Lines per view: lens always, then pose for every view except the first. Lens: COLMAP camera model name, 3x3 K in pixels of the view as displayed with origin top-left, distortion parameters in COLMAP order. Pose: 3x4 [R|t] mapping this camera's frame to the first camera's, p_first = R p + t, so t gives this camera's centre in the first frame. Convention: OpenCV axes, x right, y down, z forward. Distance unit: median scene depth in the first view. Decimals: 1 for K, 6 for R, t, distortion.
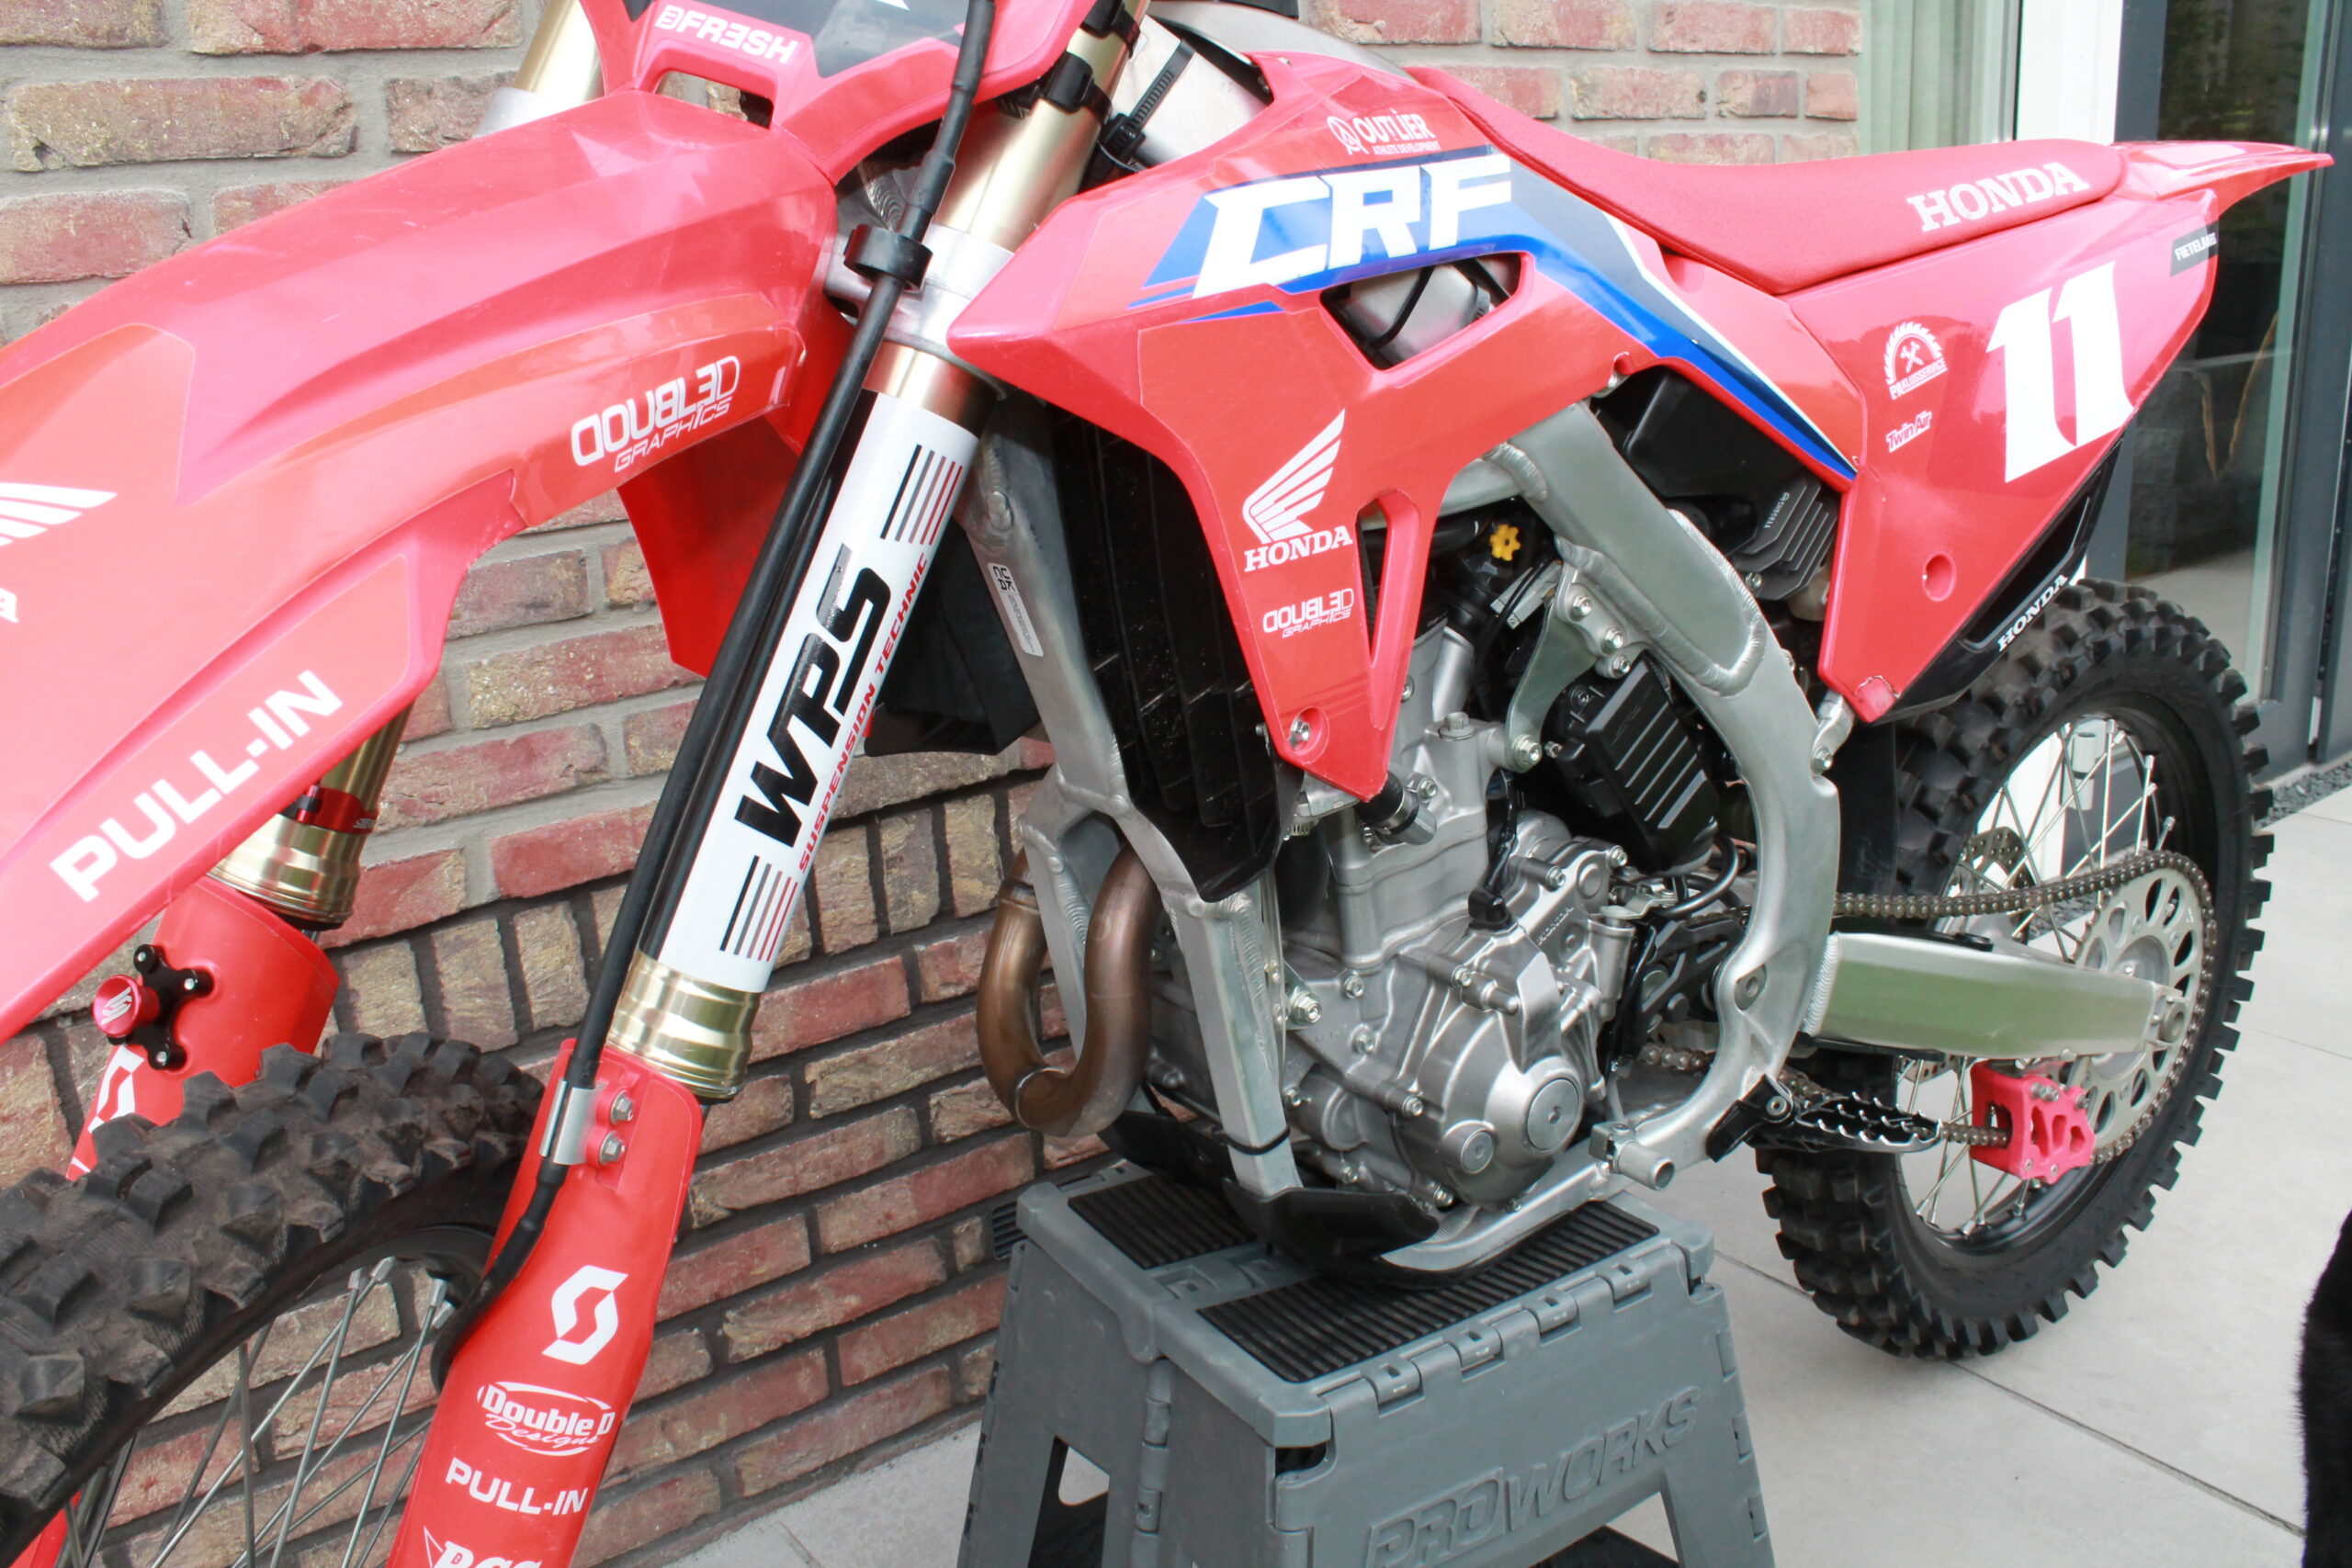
lens RADIAL K [[1958.6, 0, 1165.9], [0, 1958.6, 796.8], [0, 0, 1]] dist [-0.162809, 0.132952]
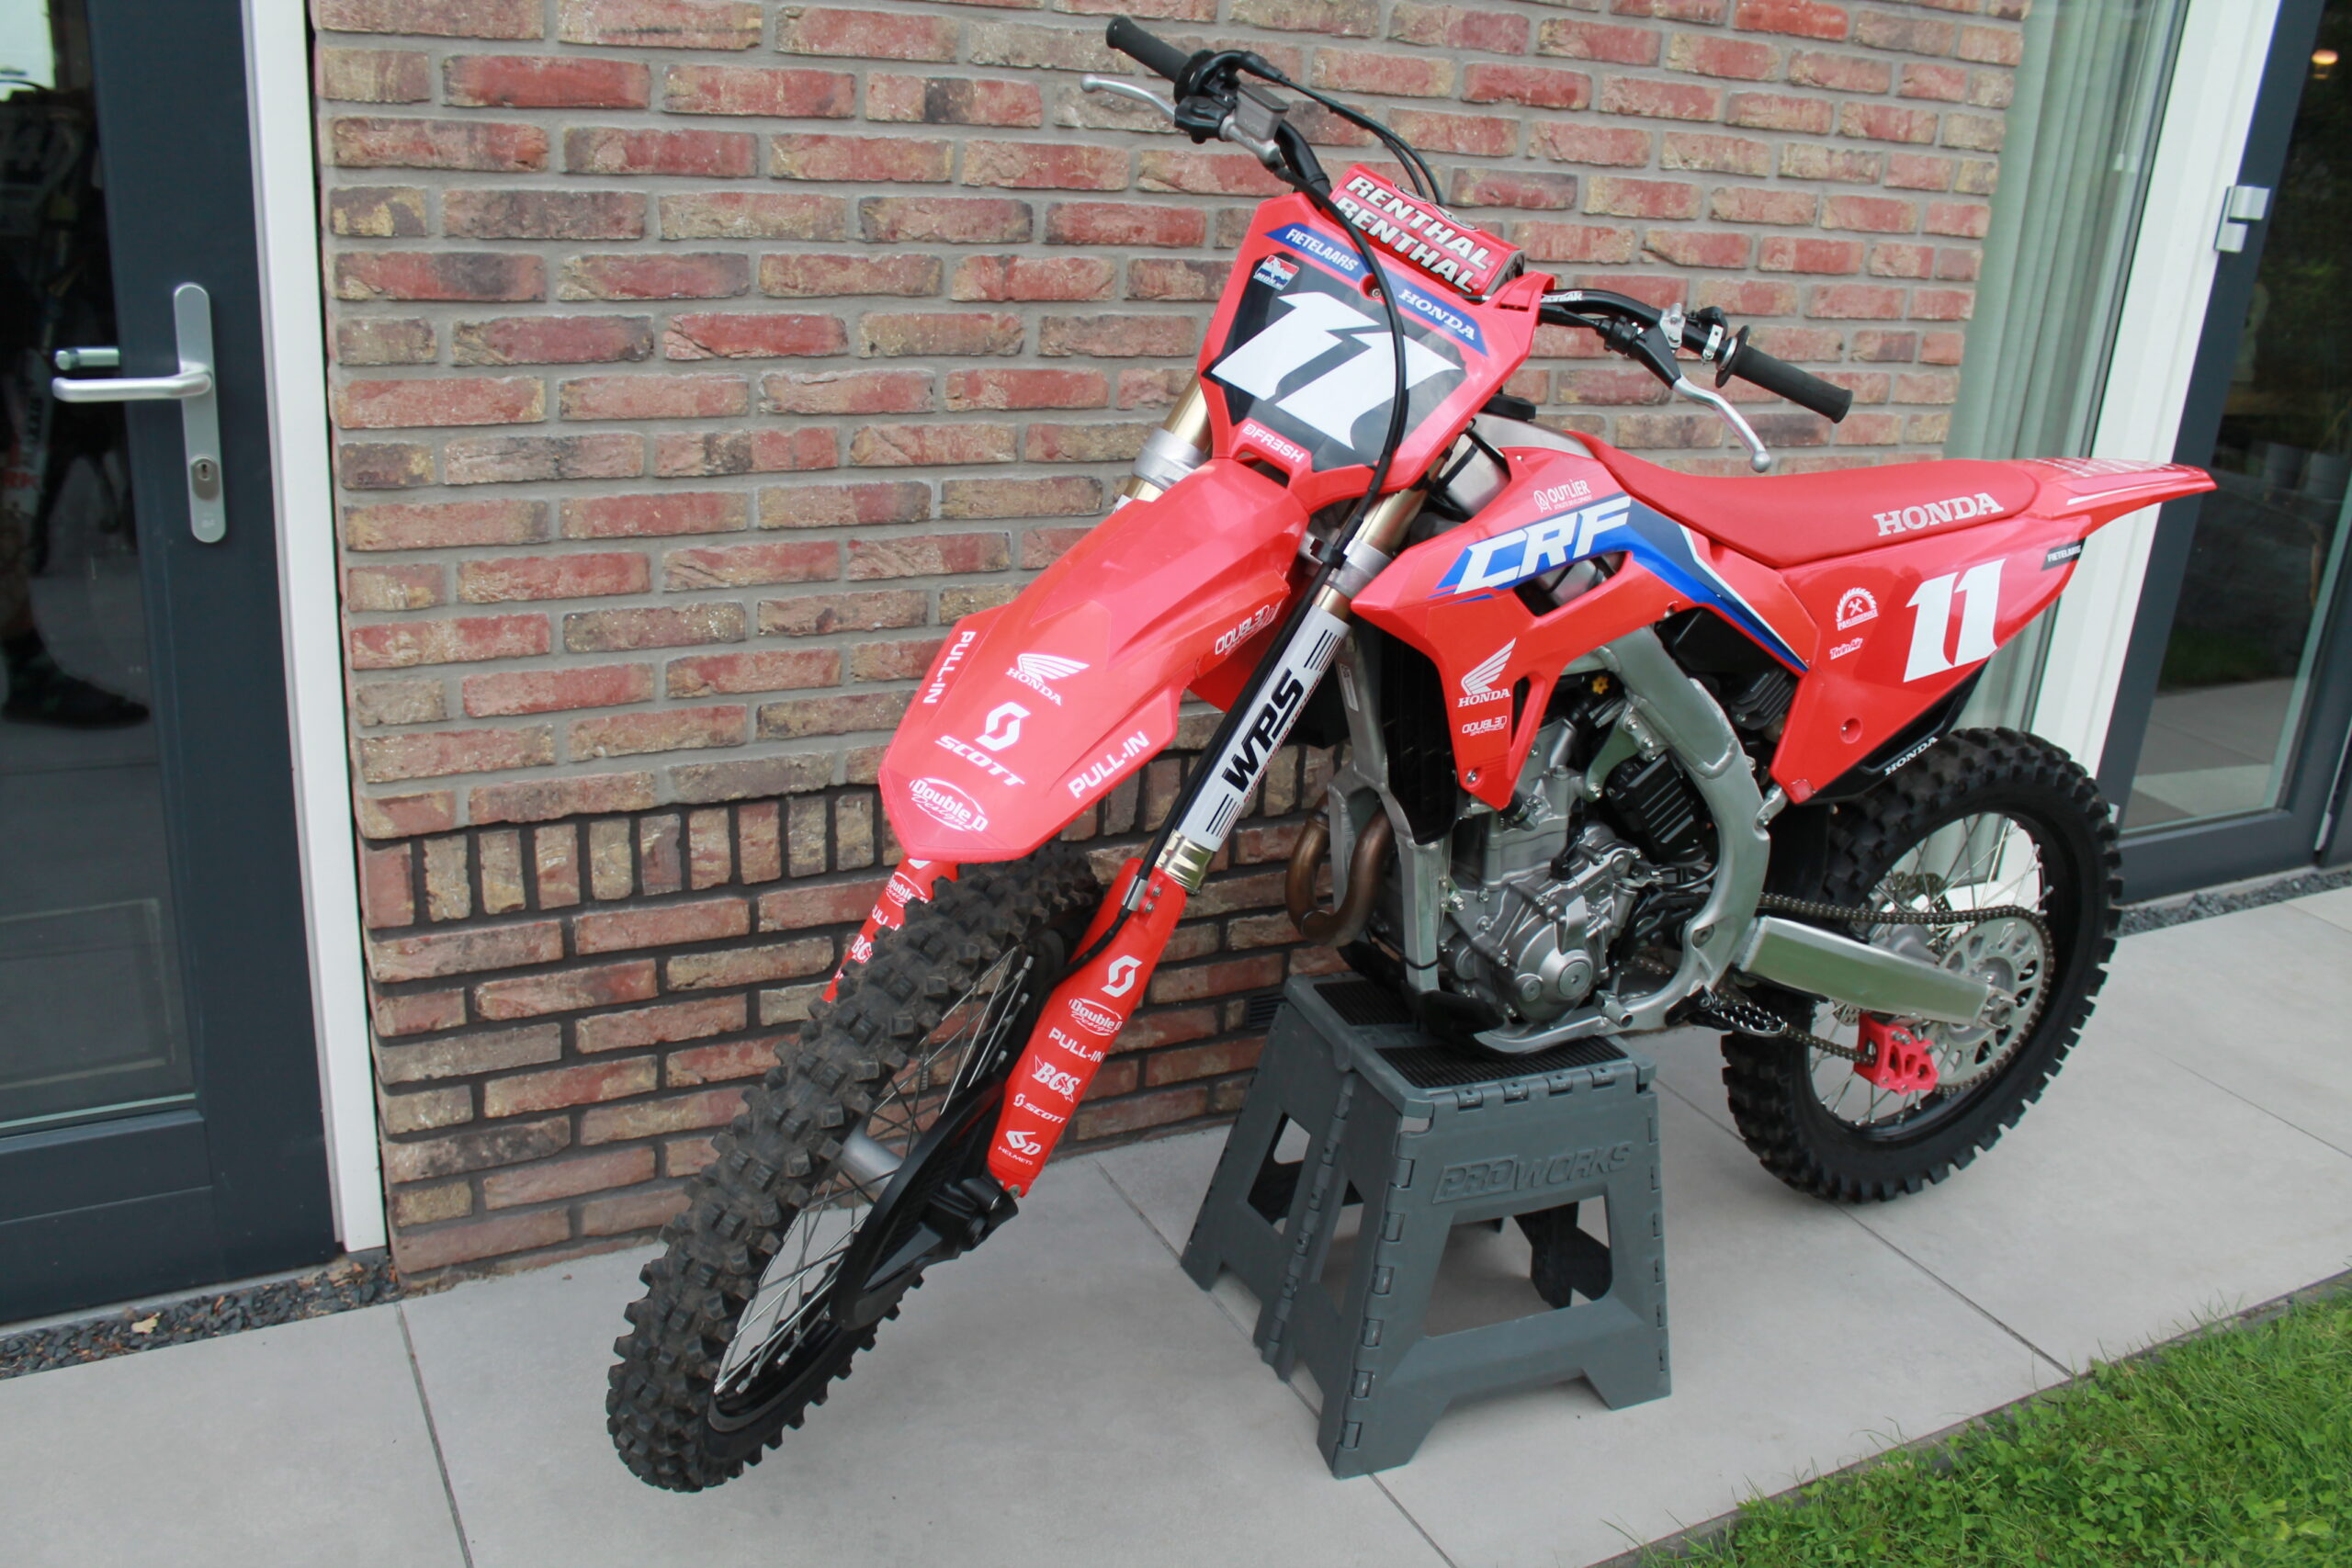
lens RADIAL K [[1958.6, 0, 1167.8], [0, 1958.6, 778.7], [0, 0, 1]] dist [-0.162809, 0.132952]
pose [[0.980252, 0.168151, -0.104075, -0.027615], [-0.162399, 0.984804, 0.061539, -0.079615], [0.112842, -0.043422, 0.992664, -0.883925]]
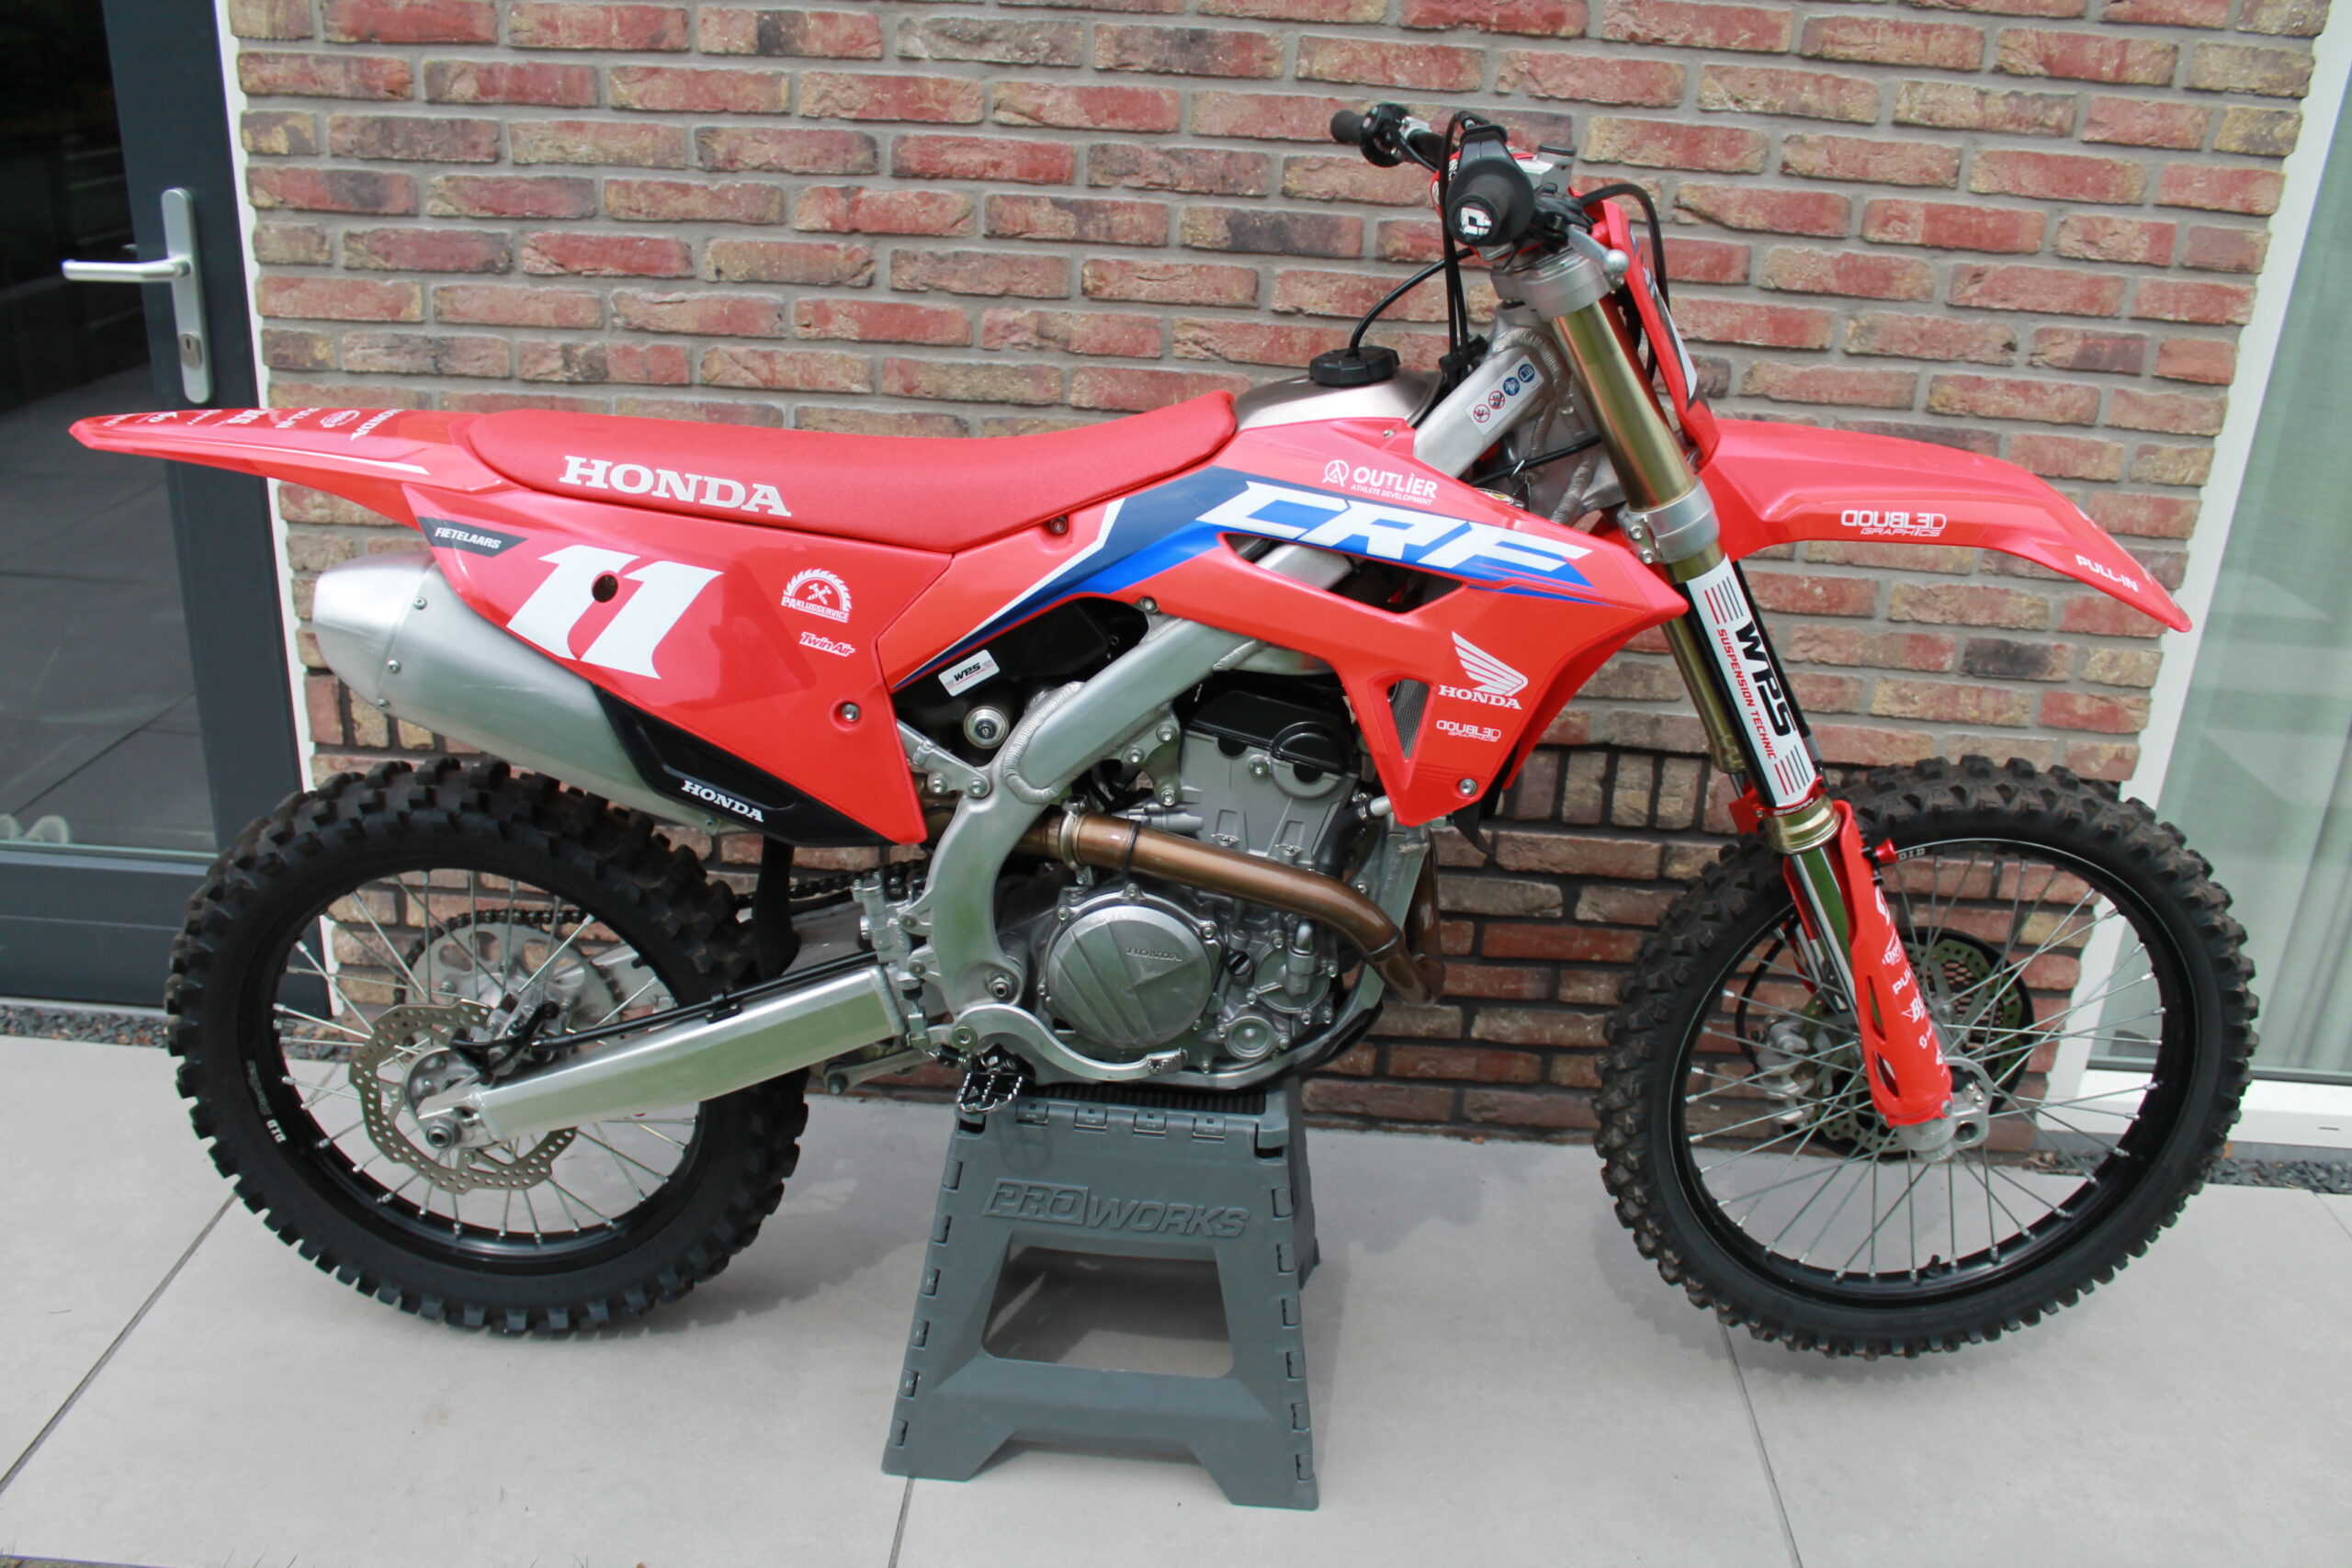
lens RADIAL K [[1958.6, 0, 1182.8], [0, 1958.6, 783.0], [0, 0, 1]] dist [-0.162809, 0.132952]
pose [[0.774542, 0.329911, -0.539670, 0.997897], [-0.272293, 0.944008, 0.186292, -0.327979], [0.570913, 0.002658, 0.821006, -0.370564]]
